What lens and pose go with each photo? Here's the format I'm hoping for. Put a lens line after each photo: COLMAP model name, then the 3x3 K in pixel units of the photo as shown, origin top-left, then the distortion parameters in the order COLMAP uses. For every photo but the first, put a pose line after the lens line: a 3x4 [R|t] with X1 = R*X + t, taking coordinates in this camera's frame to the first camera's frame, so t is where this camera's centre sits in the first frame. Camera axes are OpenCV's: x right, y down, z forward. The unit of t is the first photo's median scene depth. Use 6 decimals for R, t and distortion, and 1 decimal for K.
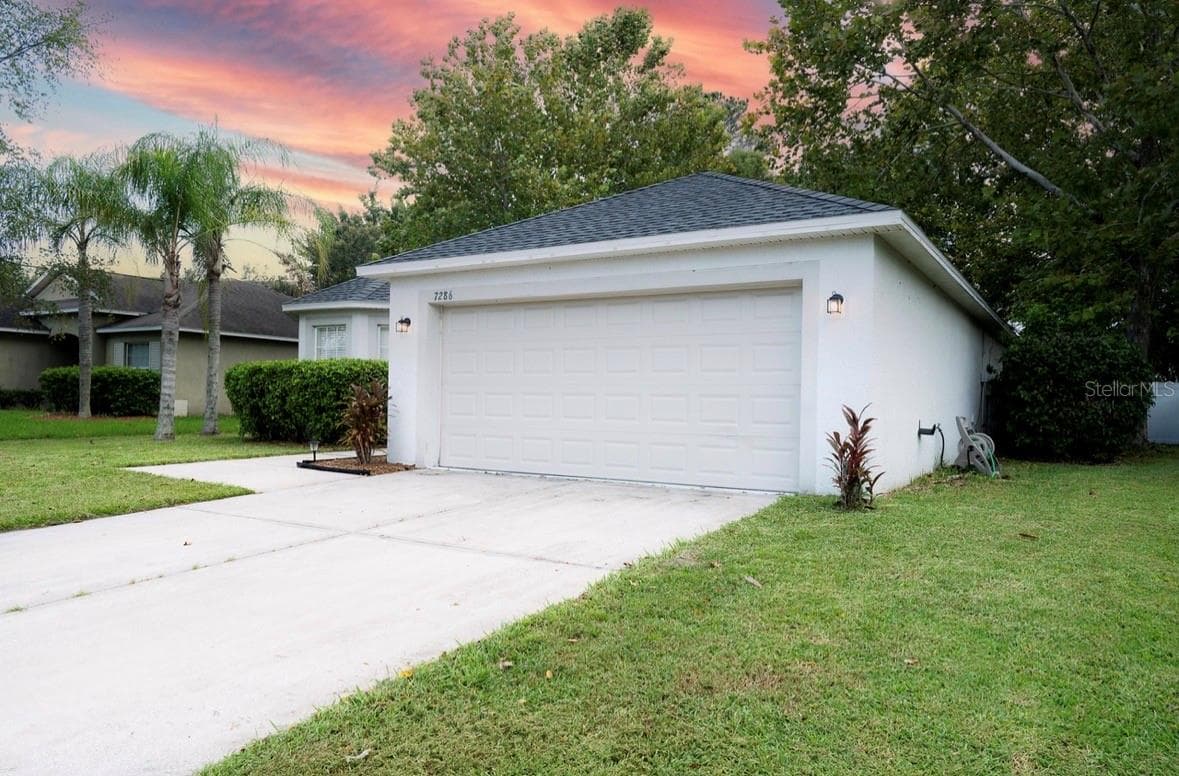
lens RADIAL K [[844.7, 0, 568.2], [0, 844.7, 389.7], [0, 0, 1]] dist [0.000238, -0.000175]
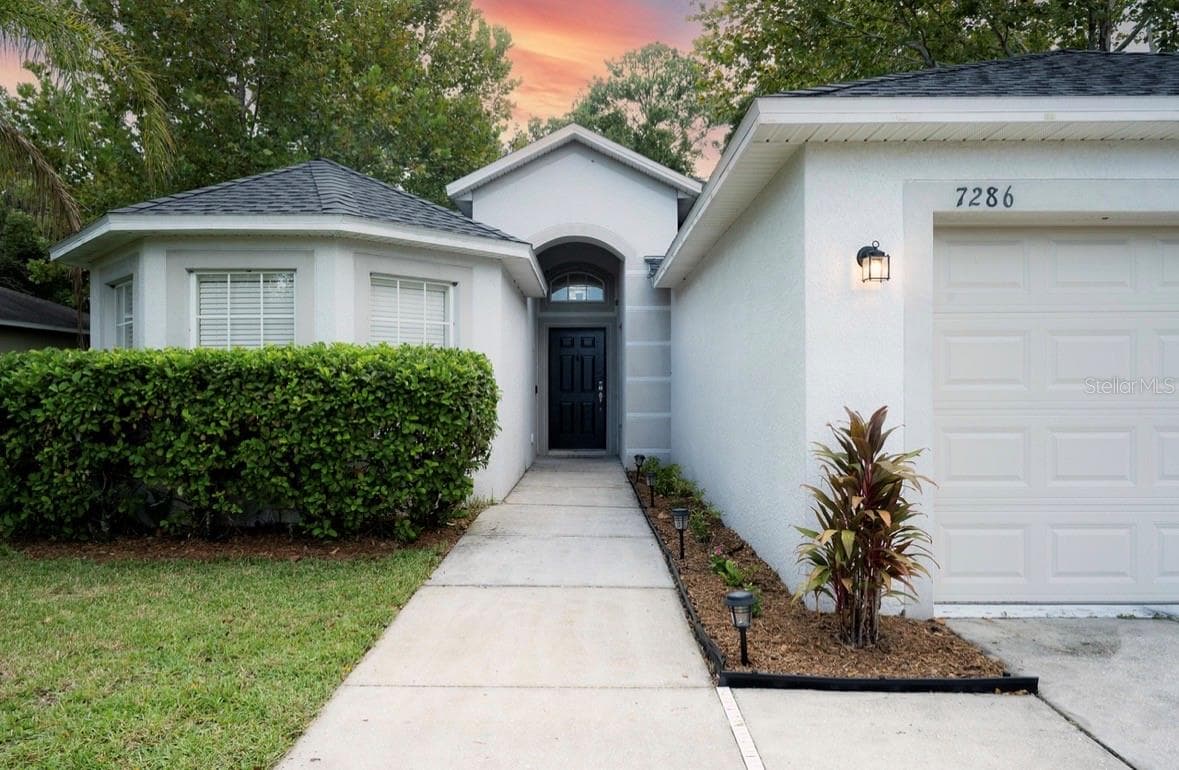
lens RADIAL K [[837.5, 0, 589.5], [0, 837.5, 385.0], [0, 0, 1]] dist [0.004720, 0.000089]
pose [[0.842830, -0.018115, 0.537875, -0.514438], [0.011537, 0.999812, 0.015594, -0.026642], [-0.538056, -0.006937, 0.842880, 0.728643]]
